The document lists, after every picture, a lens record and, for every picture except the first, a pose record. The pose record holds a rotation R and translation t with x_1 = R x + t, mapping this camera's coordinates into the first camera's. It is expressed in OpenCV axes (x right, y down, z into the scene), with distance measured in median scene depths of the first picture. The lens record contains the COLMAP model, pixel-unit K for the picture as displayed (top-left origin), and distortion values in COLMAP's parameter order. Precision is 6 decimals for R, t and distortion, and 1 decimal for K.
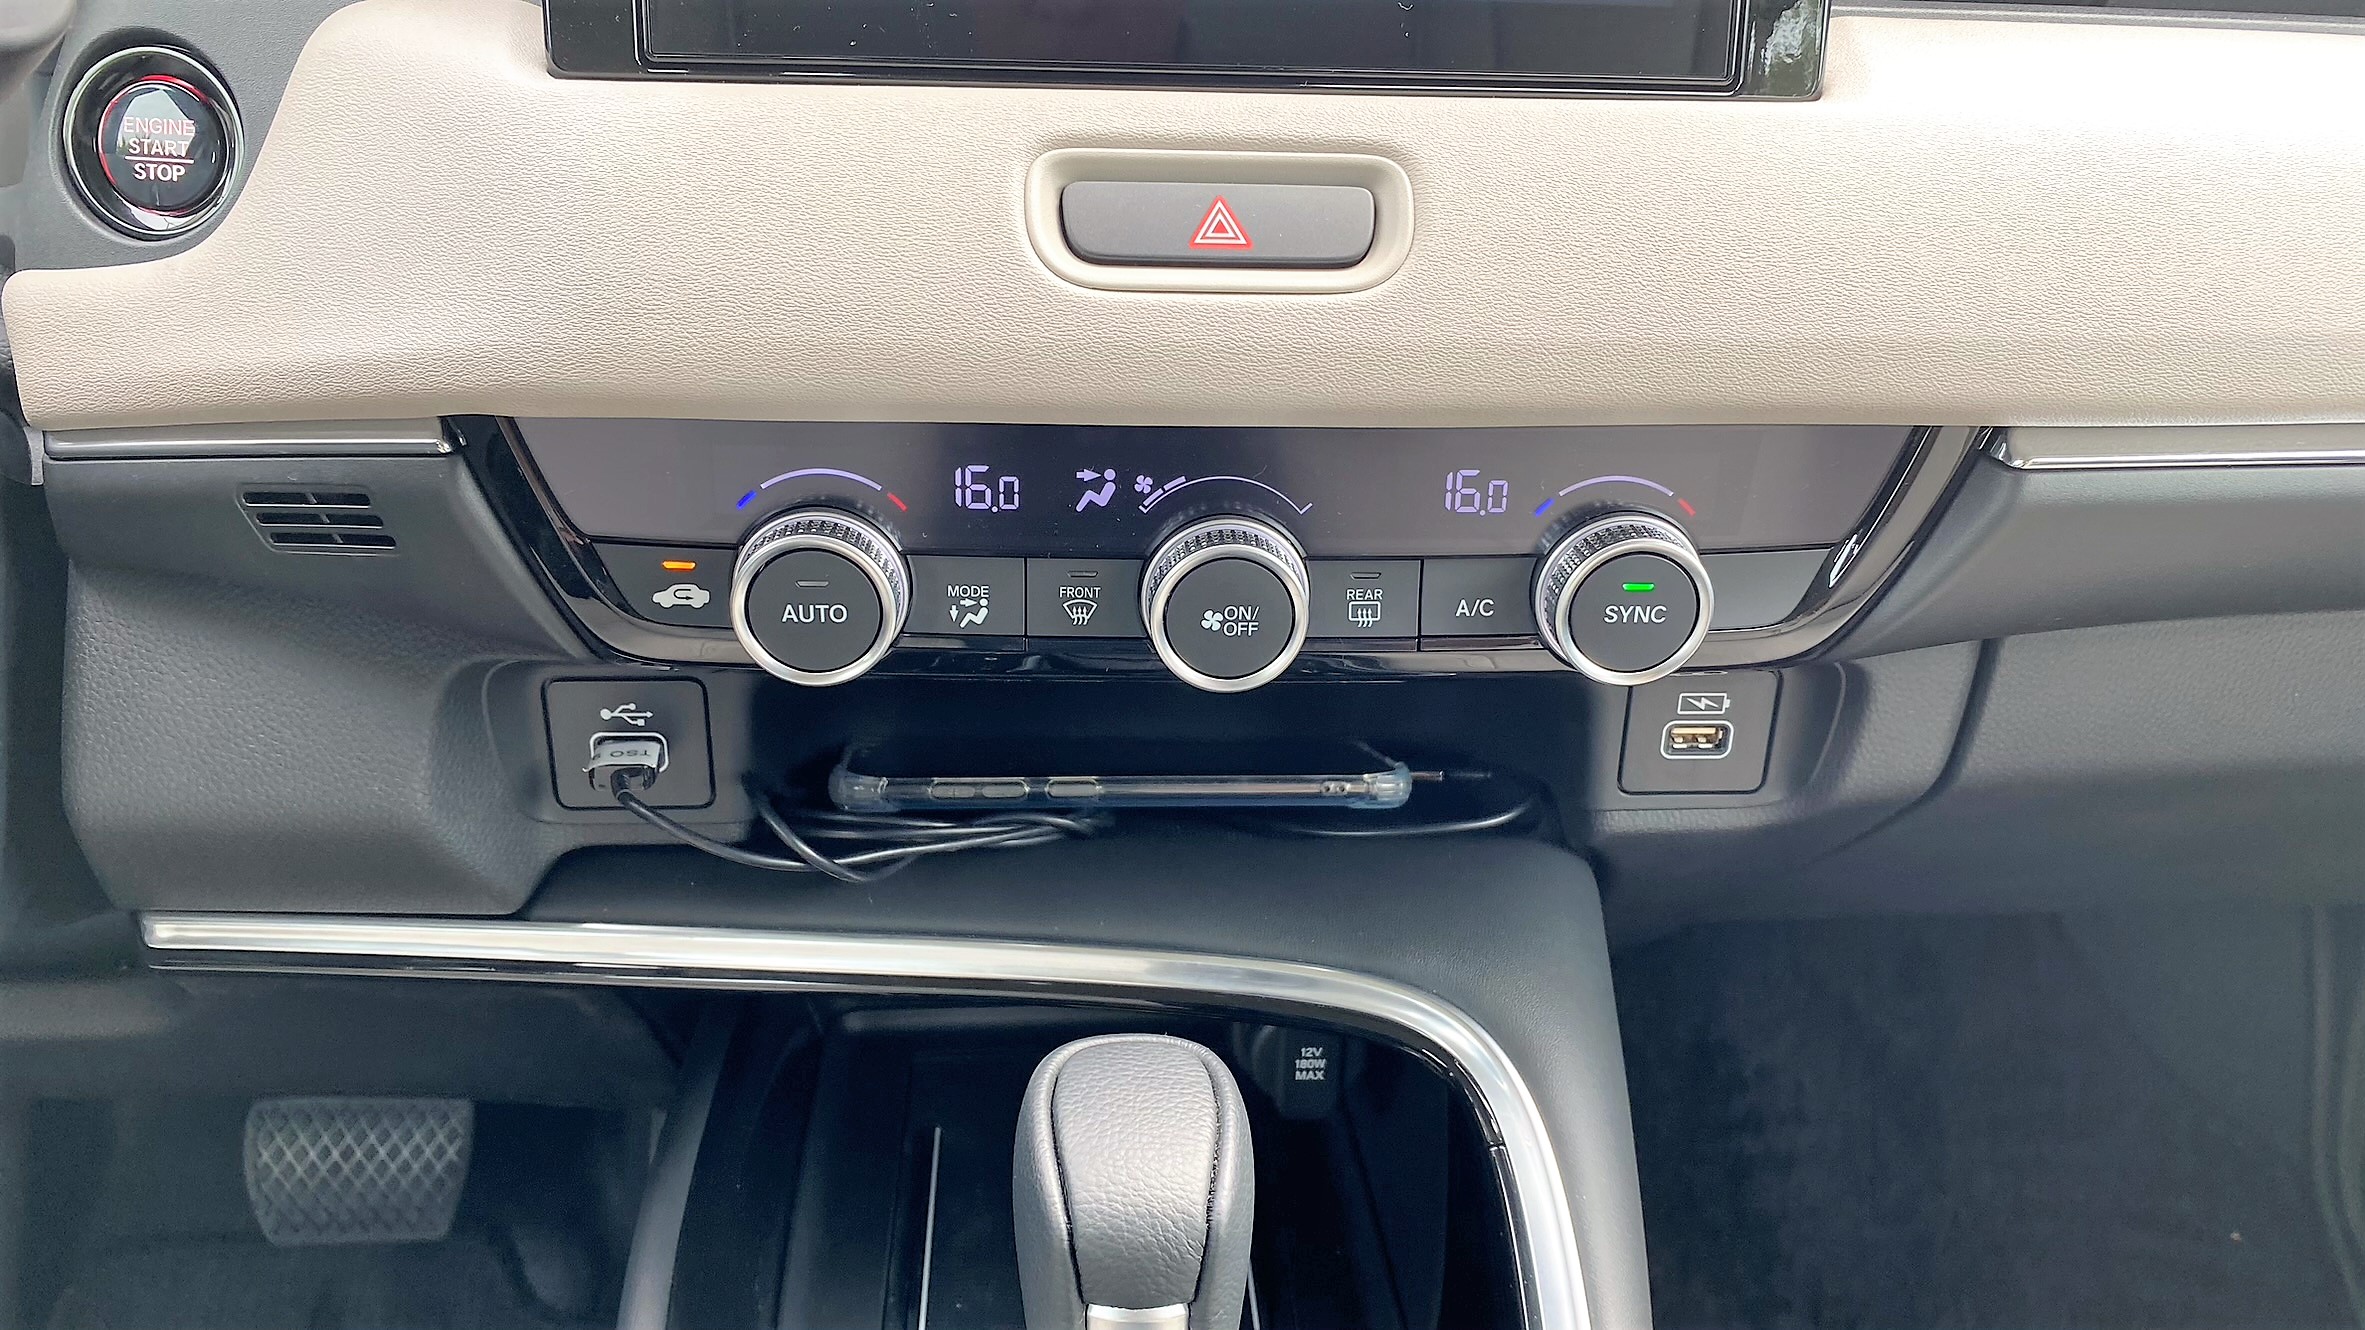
lens RADIAL K [[1835.5, 0, 1182.5], [0, 1835.5, 665.0], [0, 0, 1]] dist [0.090113, -0.178279]
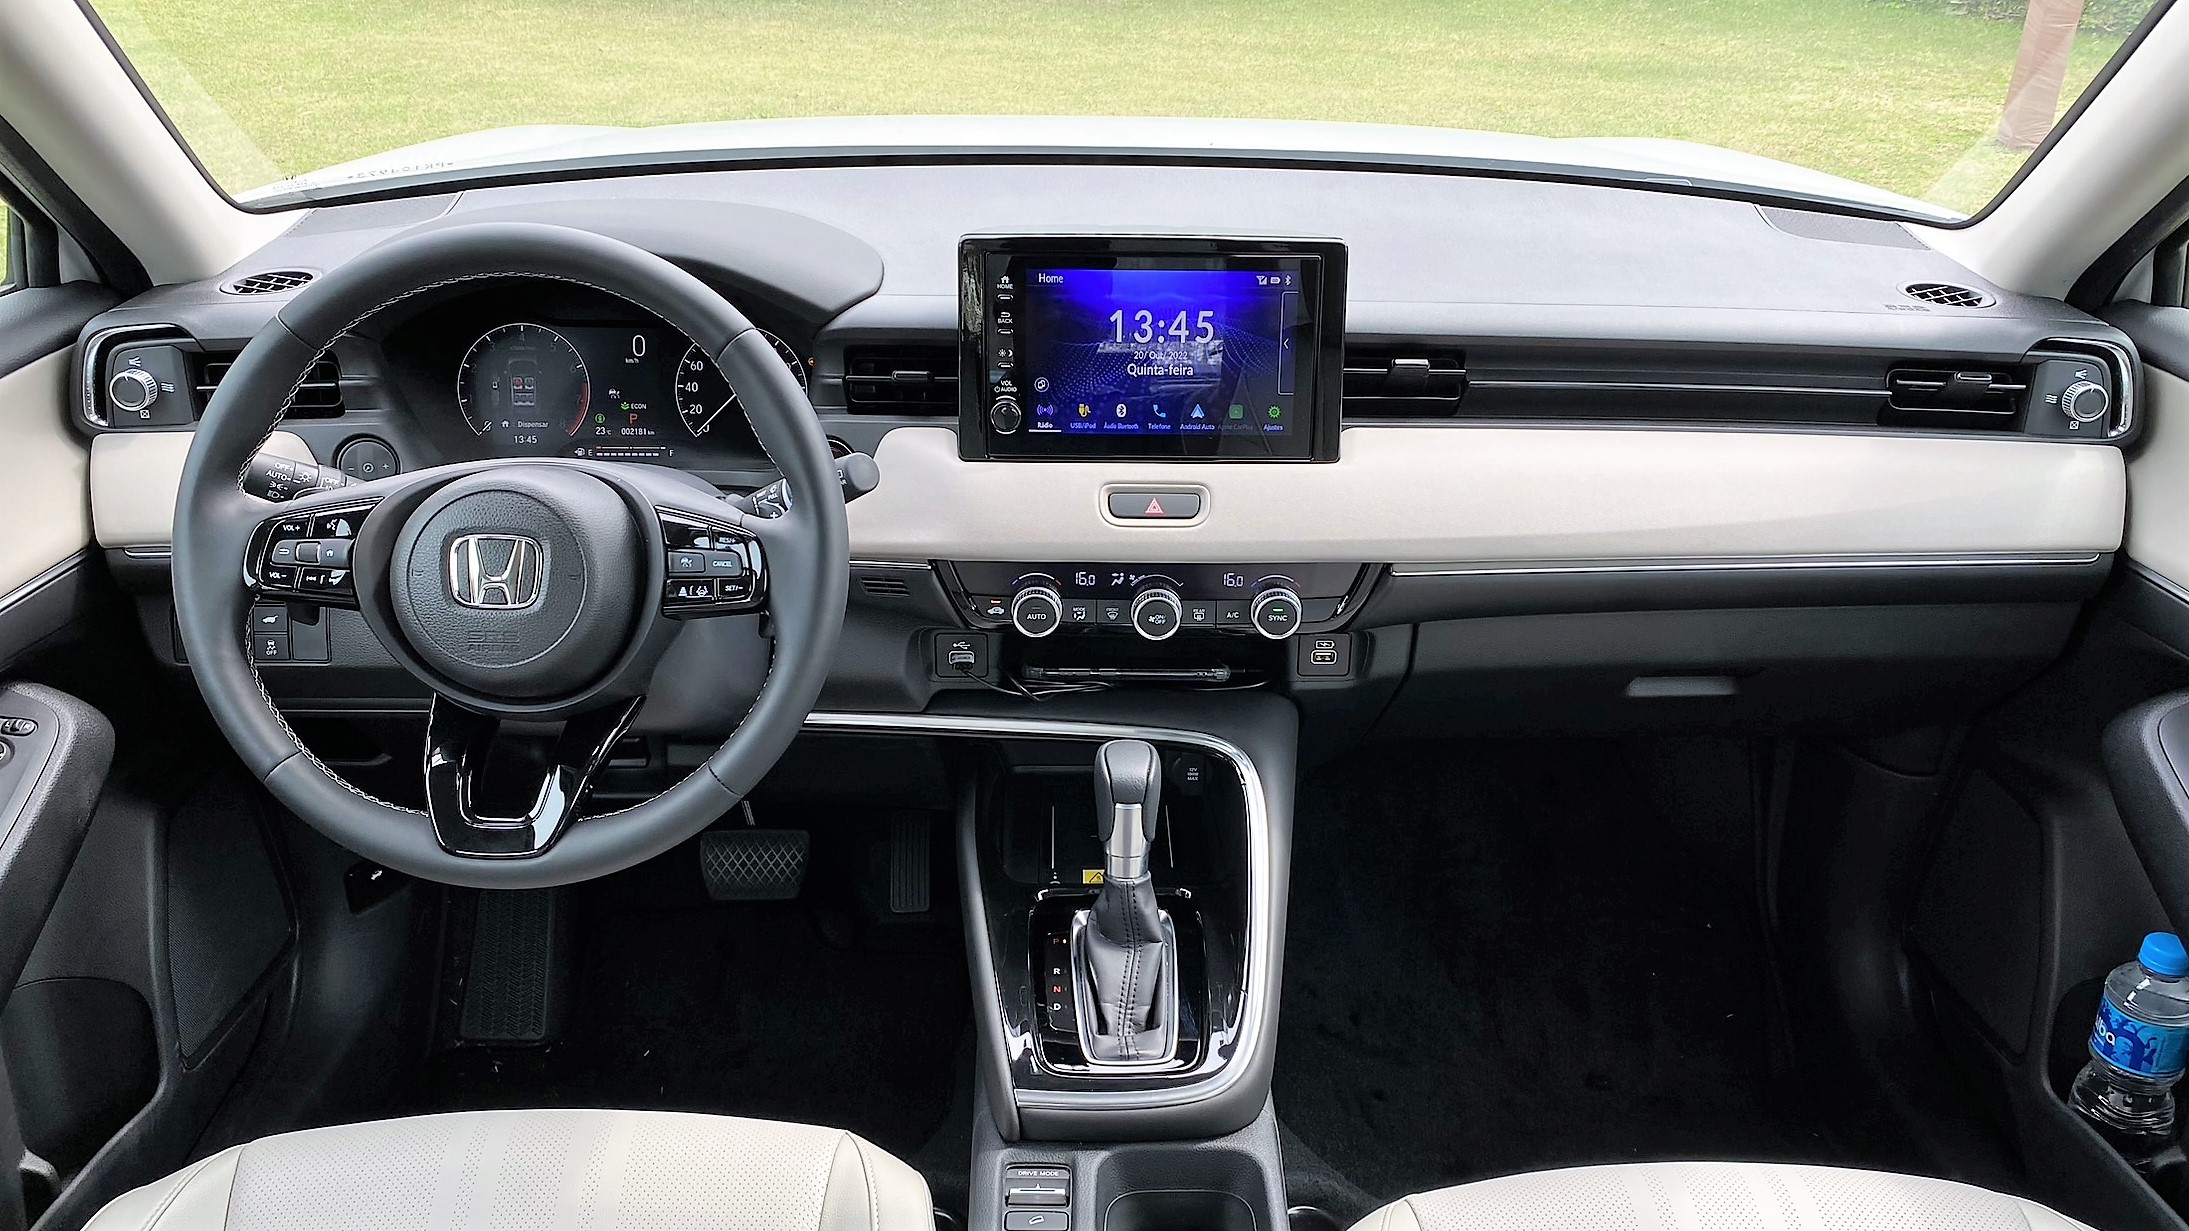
lens RADIAL K [[1791.5, 0, 1138.0], [0, 1791.5, 625.1], [0, 0, 1]] dist [0.045965, -0.096976]
pose [[0.999626, 0.007714, -0.026227, 0.066499], [-0.007378, 0.999890, 0.012884, -0.048206], [0.026324, -0.012686, 0.999573, -1.984576]]
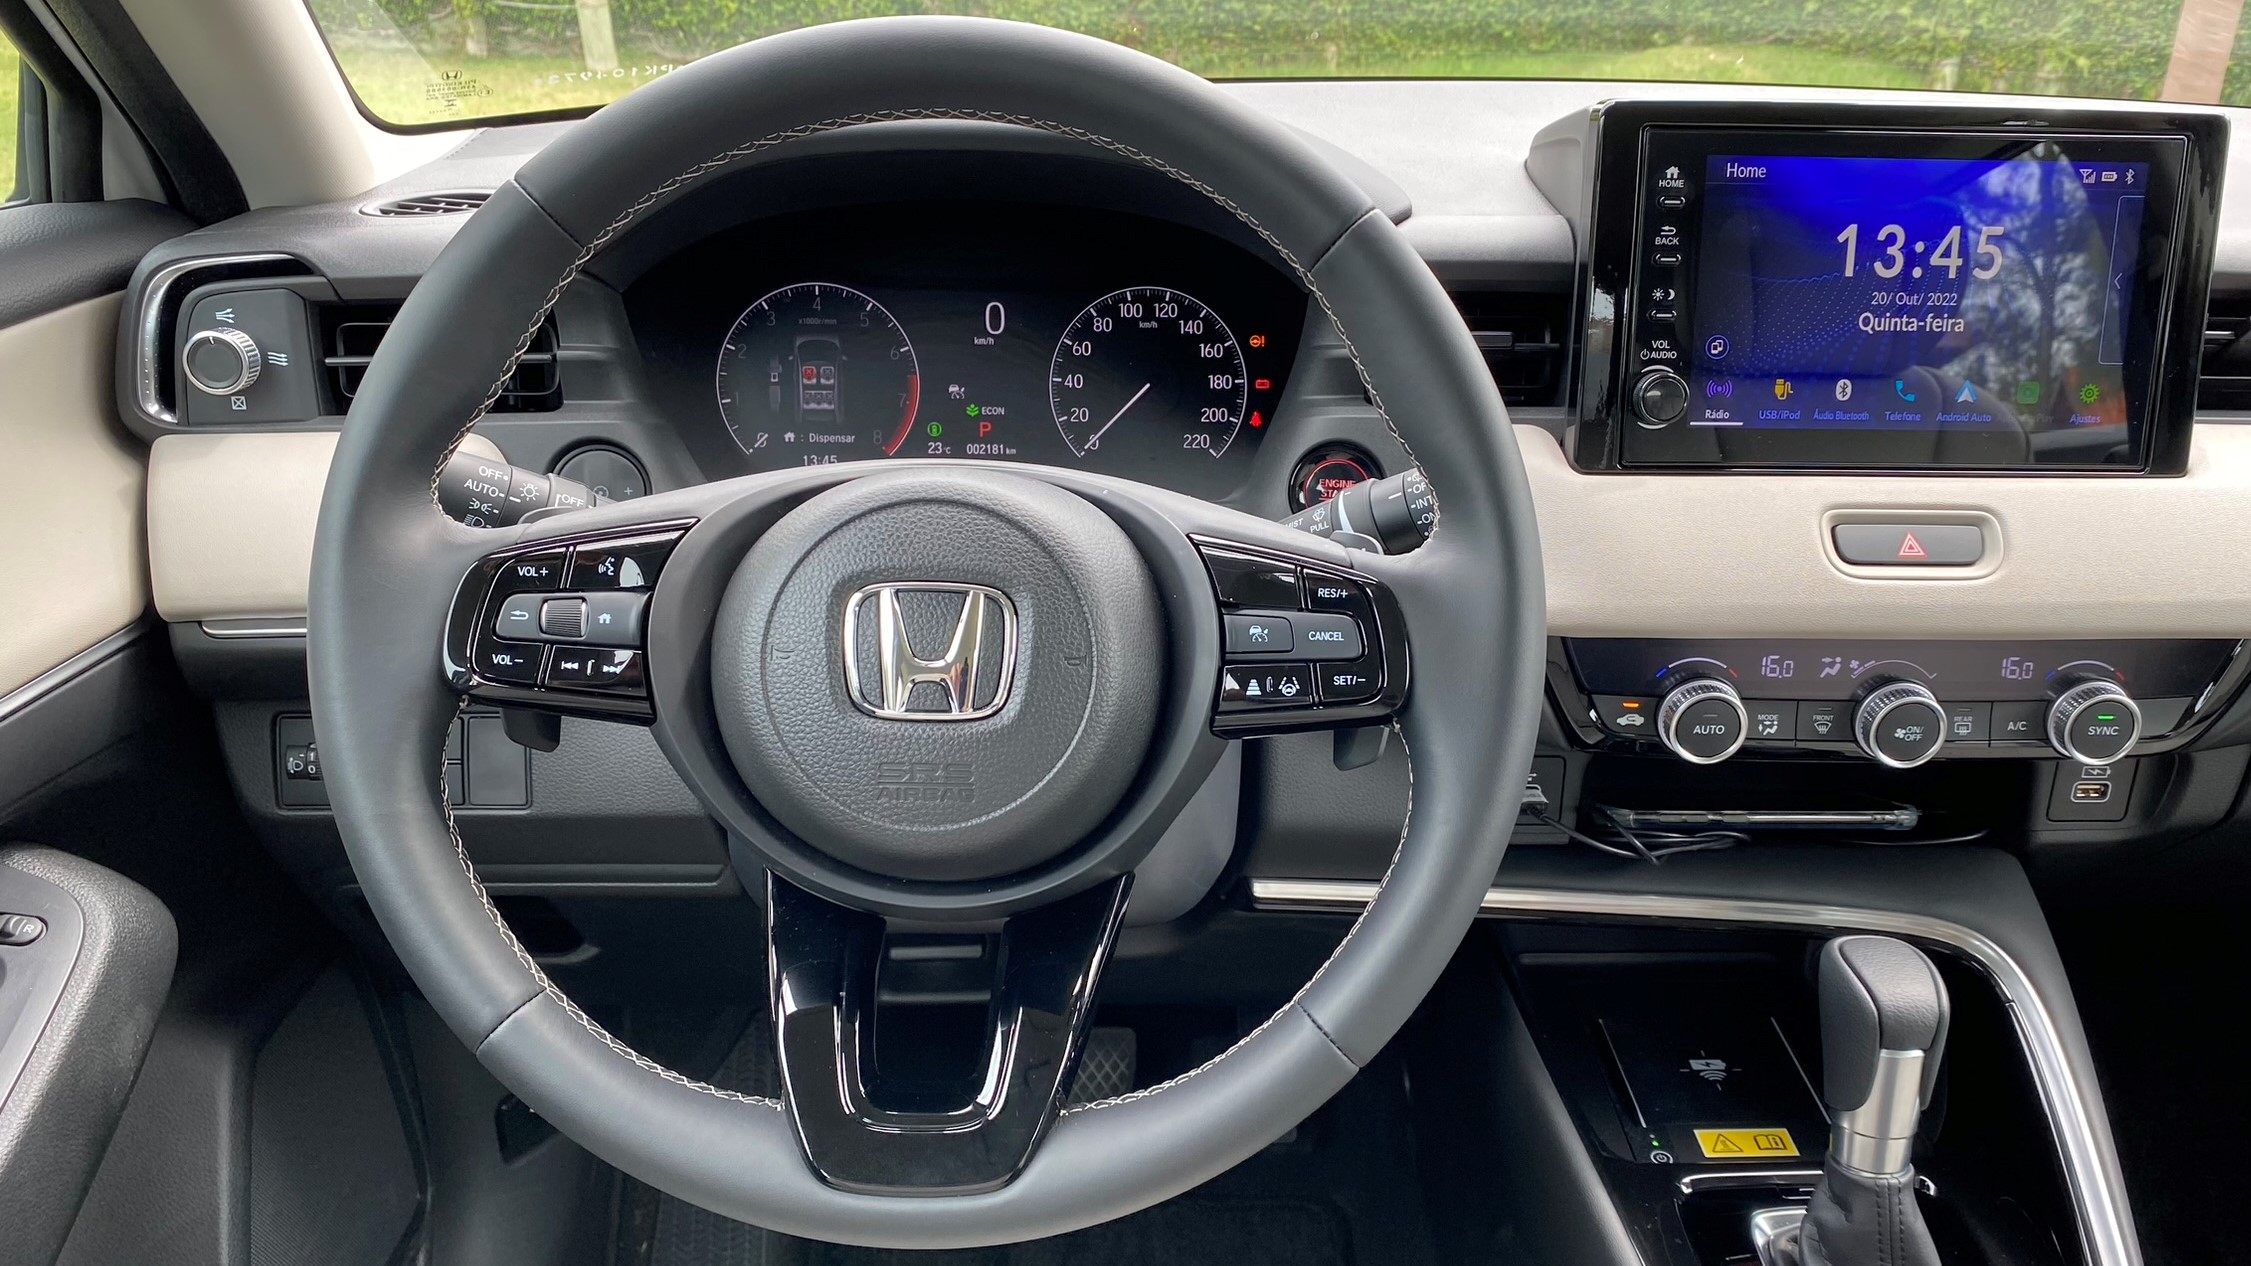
lens RADIAL K [[1823.7, 0, 1206.0], [0, 1823.7, 637.8], [0, 0, 1]] dist [0.046895, -0.097448]
pose [[0.999870, 0.003094, -0.015820, -0.624055], [-0.003688, 0.999285, -0.037640, -0.043742], [0.015693, 0.037694, 0.999166, -0.911898]]
